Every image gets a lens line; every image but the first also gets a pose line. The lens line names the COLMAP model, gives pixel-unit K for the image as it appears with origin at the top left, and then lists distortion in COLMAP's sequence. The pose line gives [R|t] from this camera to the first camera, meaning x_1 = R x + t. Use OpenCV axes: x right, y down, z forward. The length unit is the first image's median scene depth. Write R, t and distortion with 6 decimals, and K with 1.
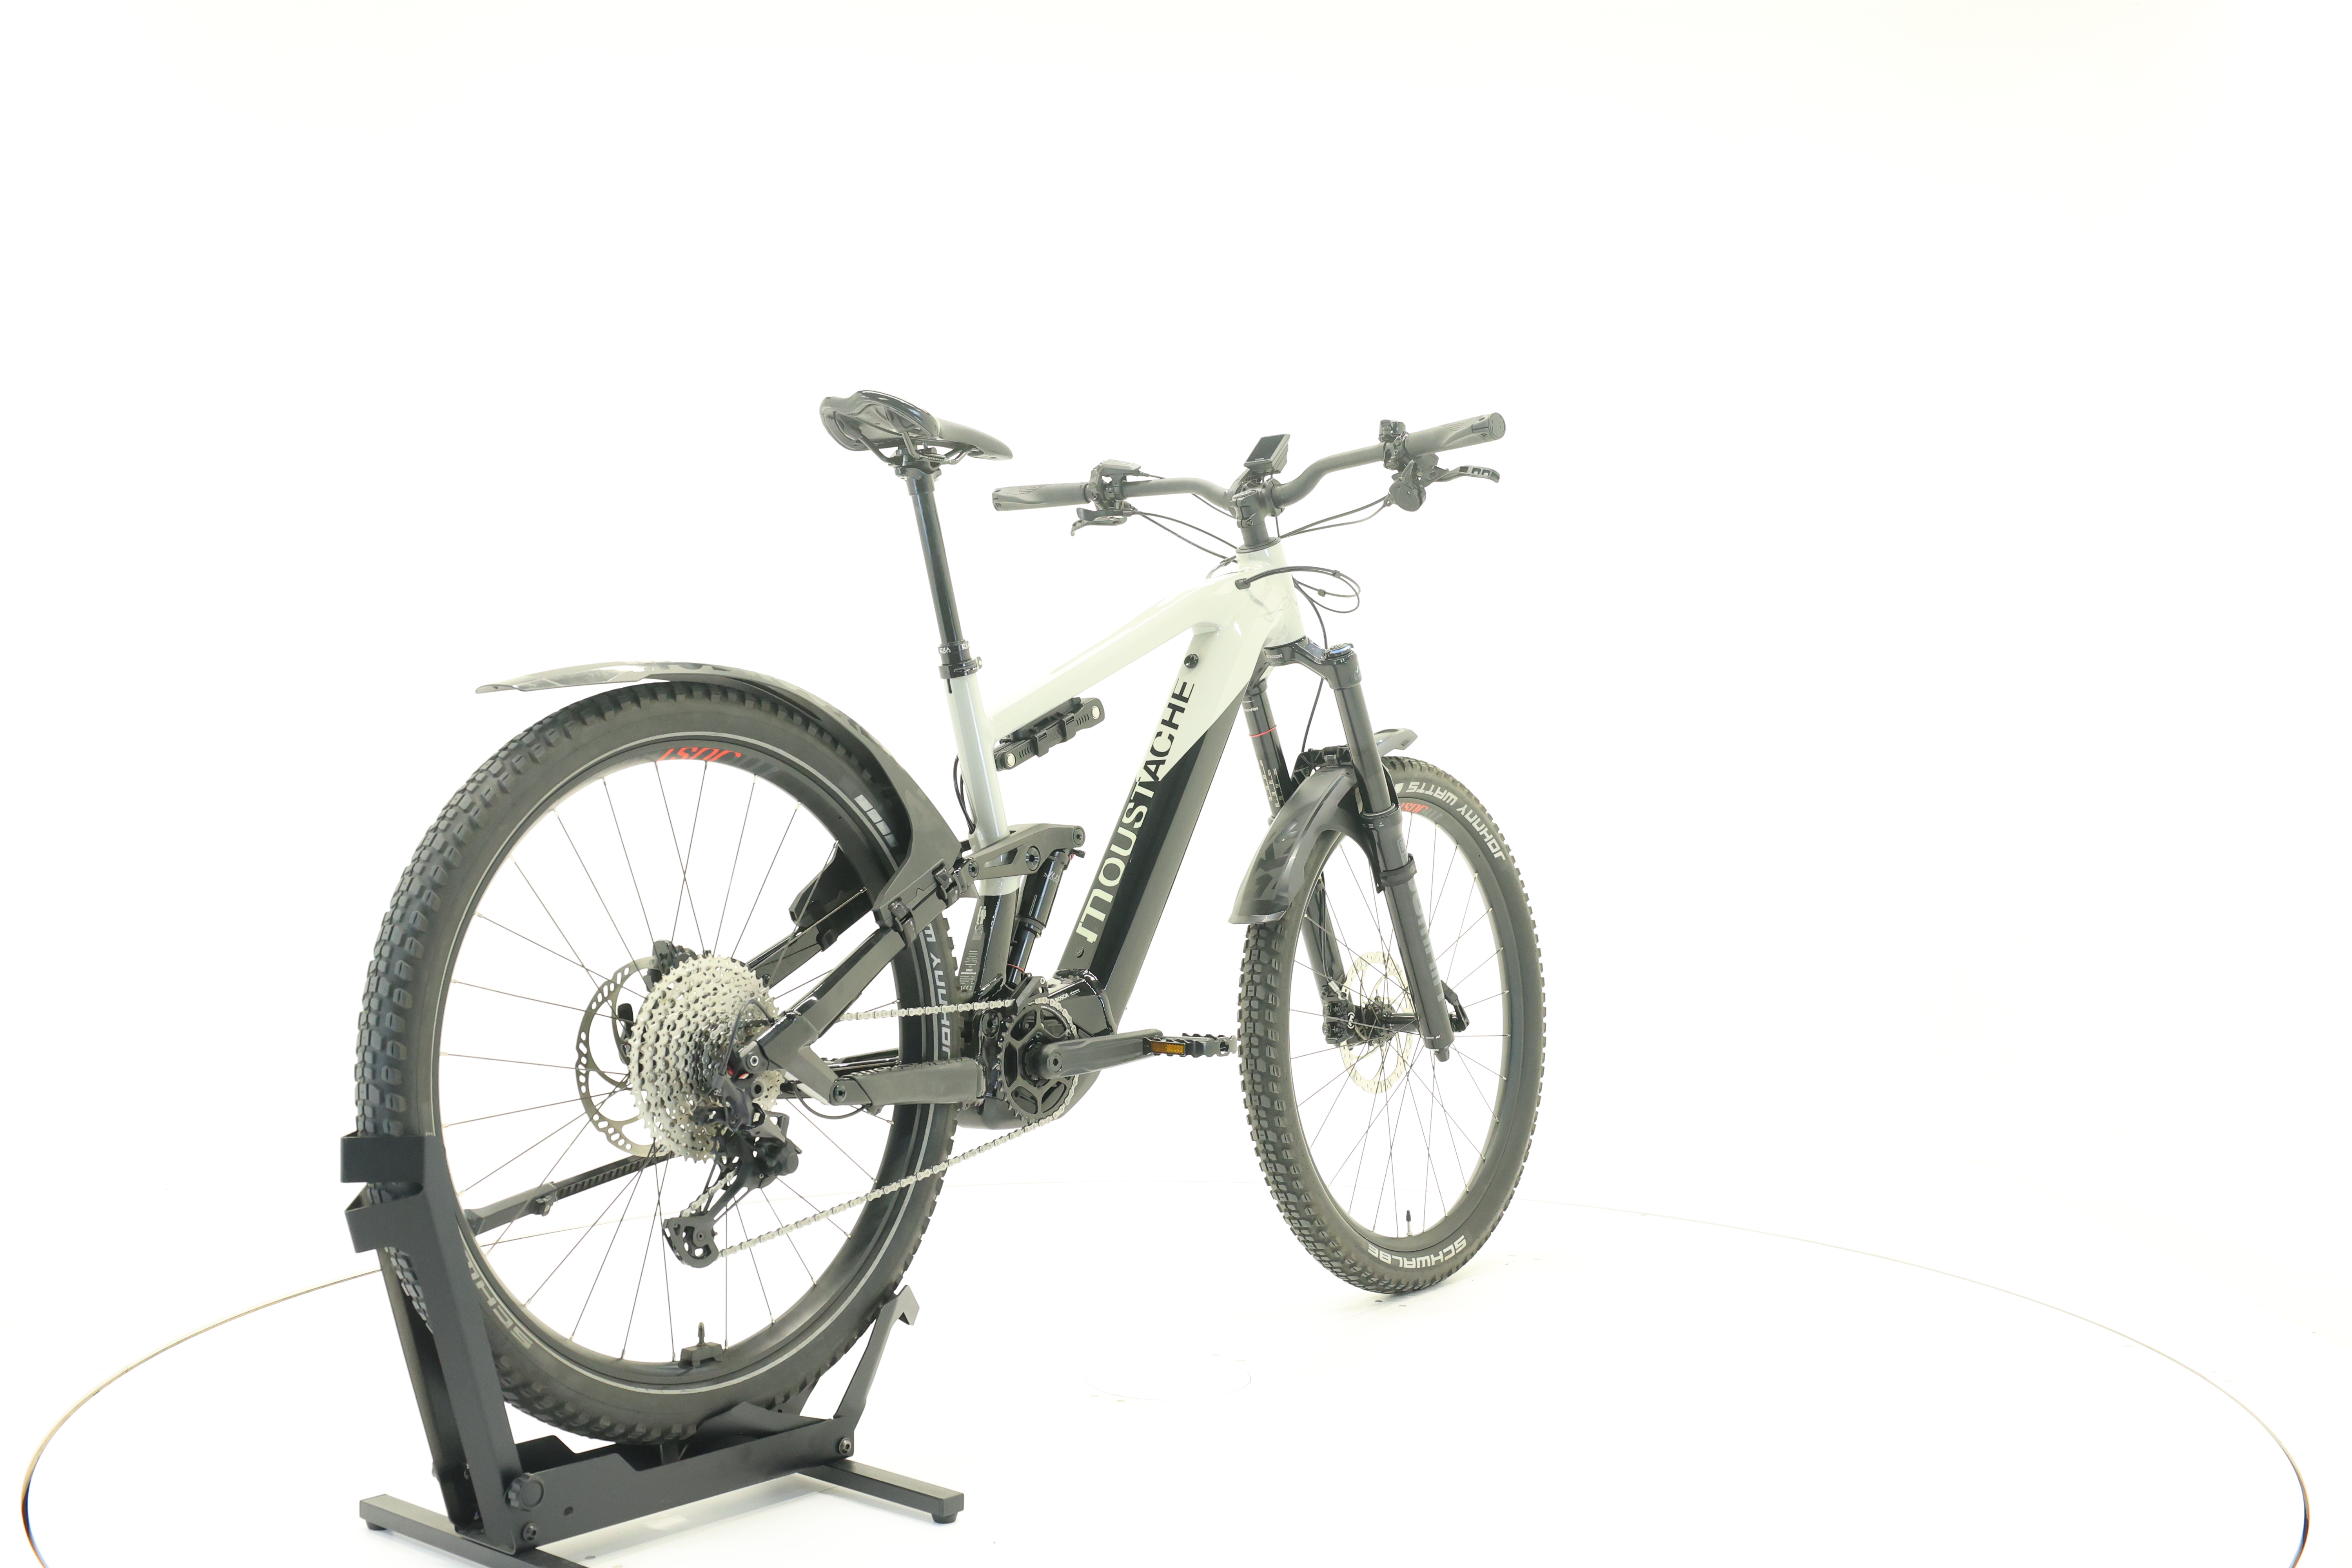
lens RADIAL K [[2469.9, 0, 1176.0], [0, 2469.9, 784.0], [0, 0, 1]] dist [0.065578, -0.002290]
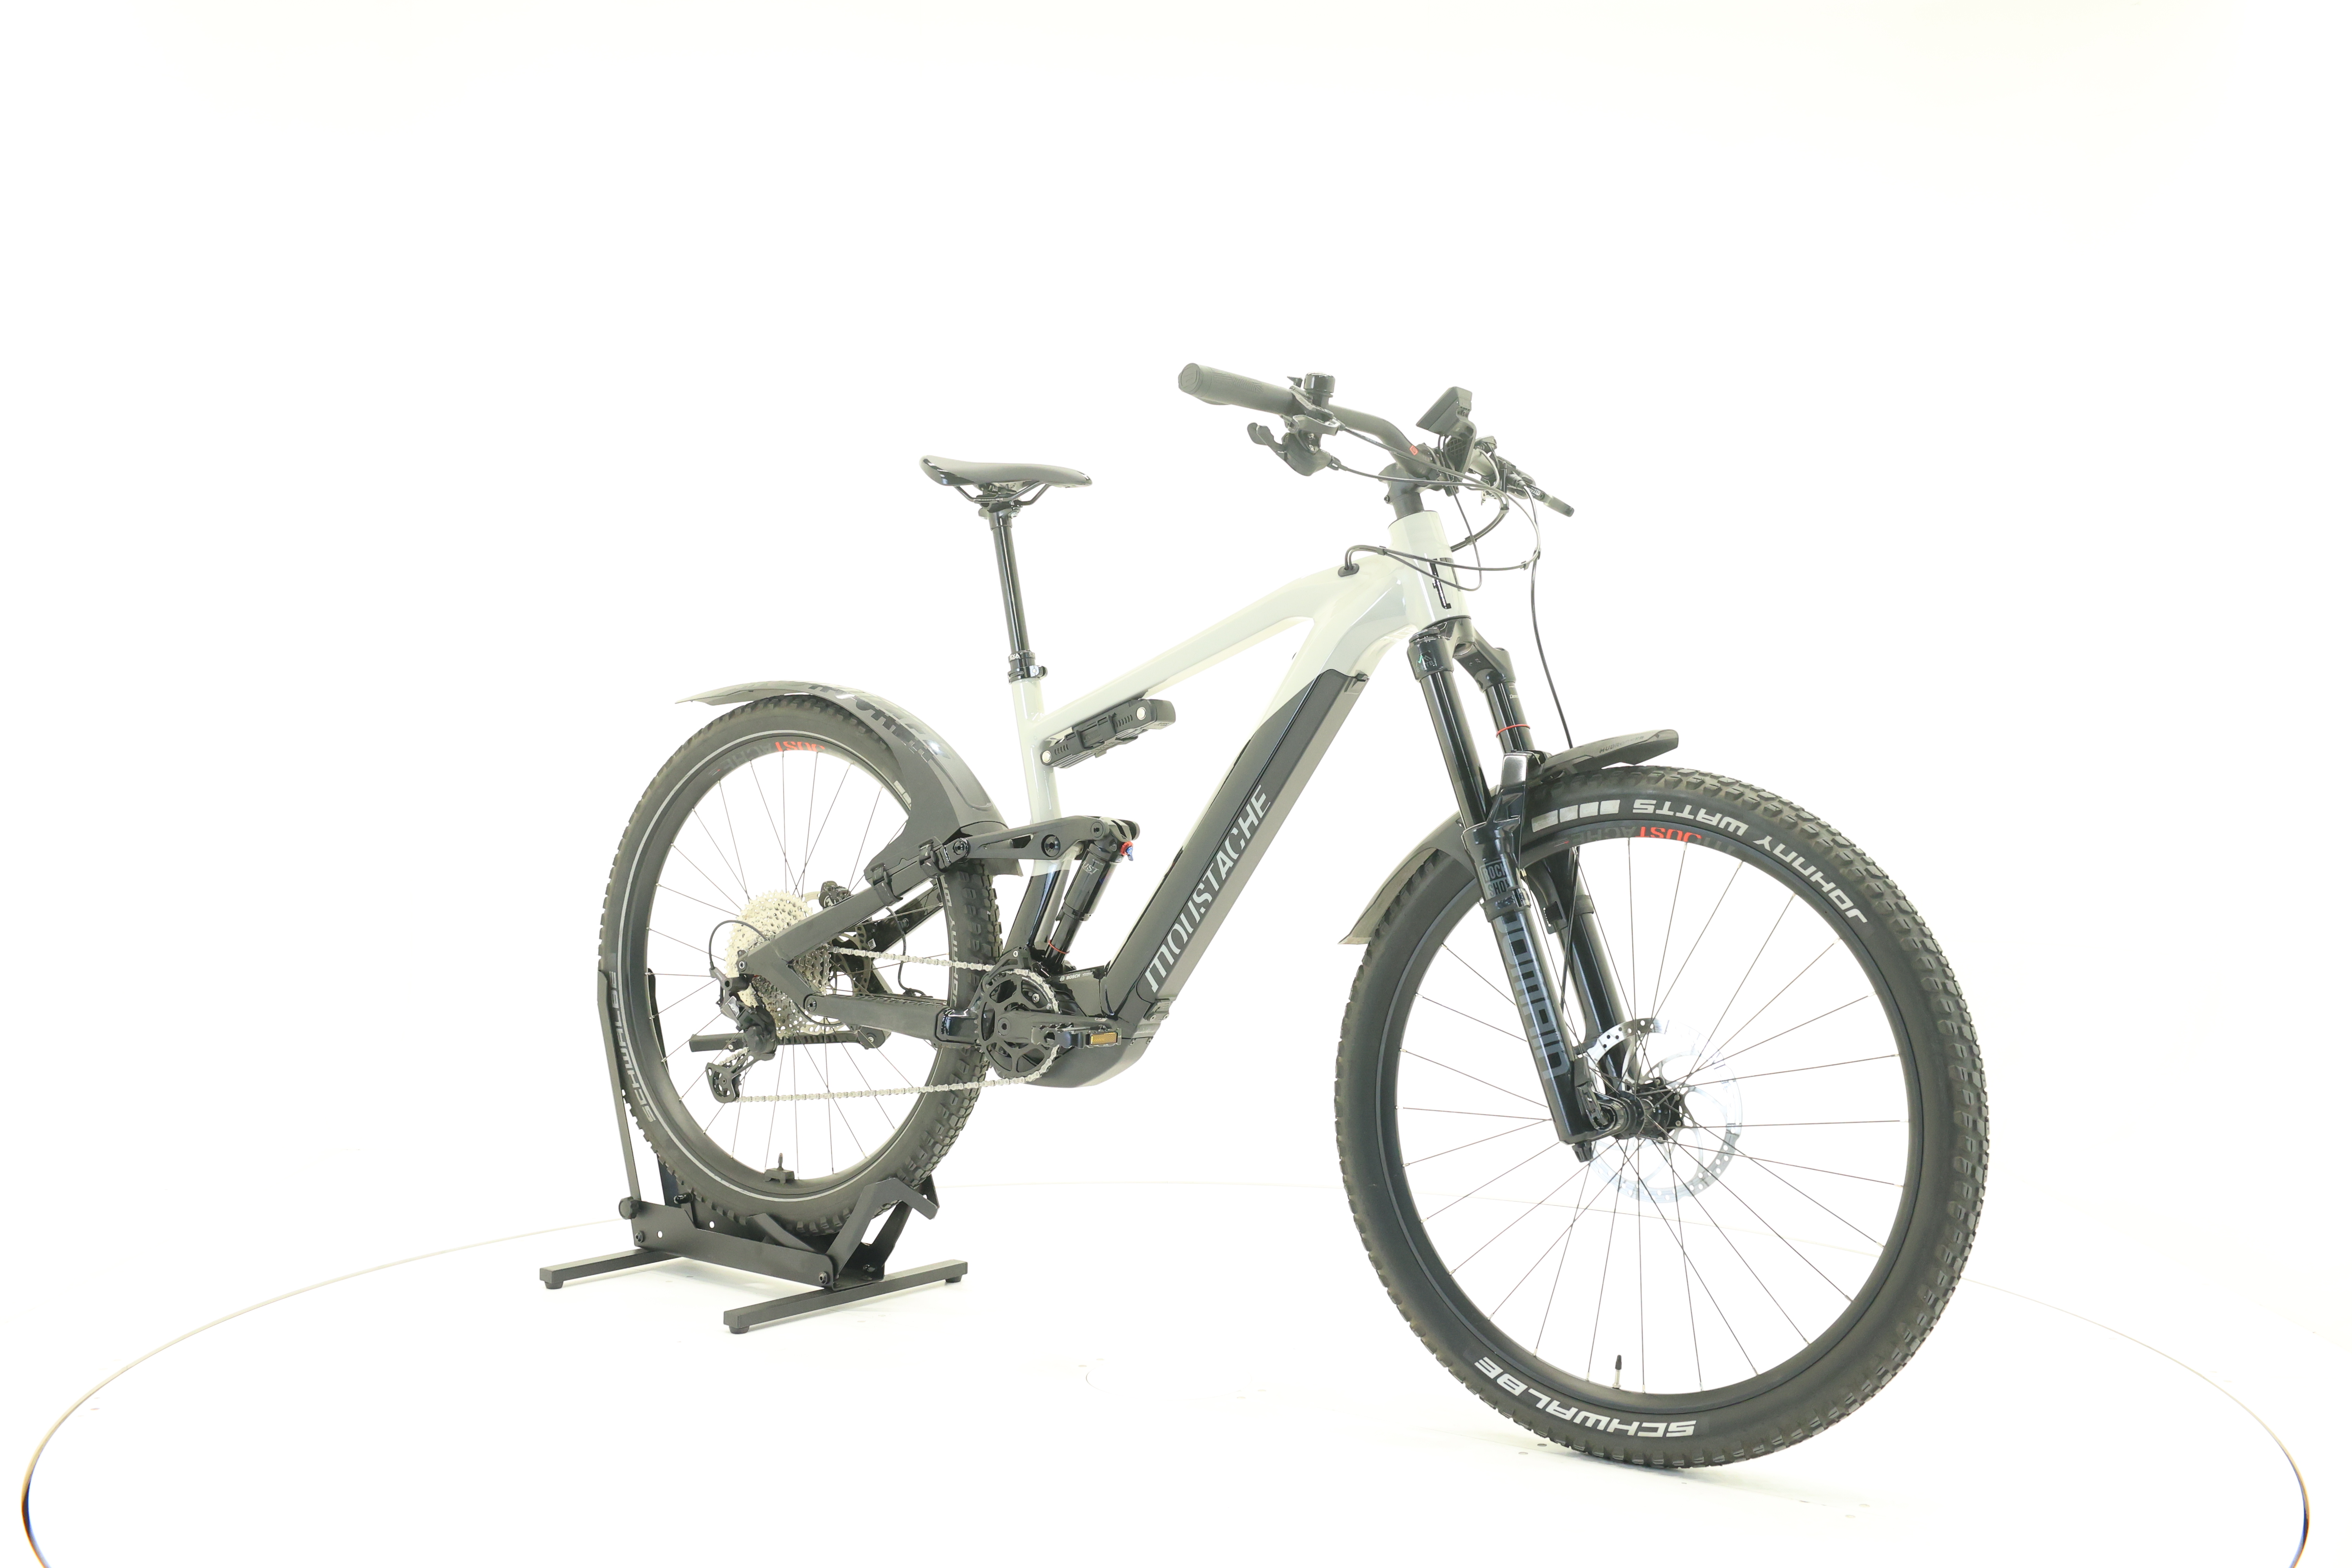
lens RADIAL K [[2527.9, 0, 1176.0], [0, 2527.9, 784.0], [0, 0, 1]] dist [-0.002825, 0.000913]
pose [[0.021980, 0.009407, -0.999714, 1.087939], [-0.033647, 0.999396, 0.008664, -0.009243], [0.999192, 0.033446, 0.022283, 1.044249]]
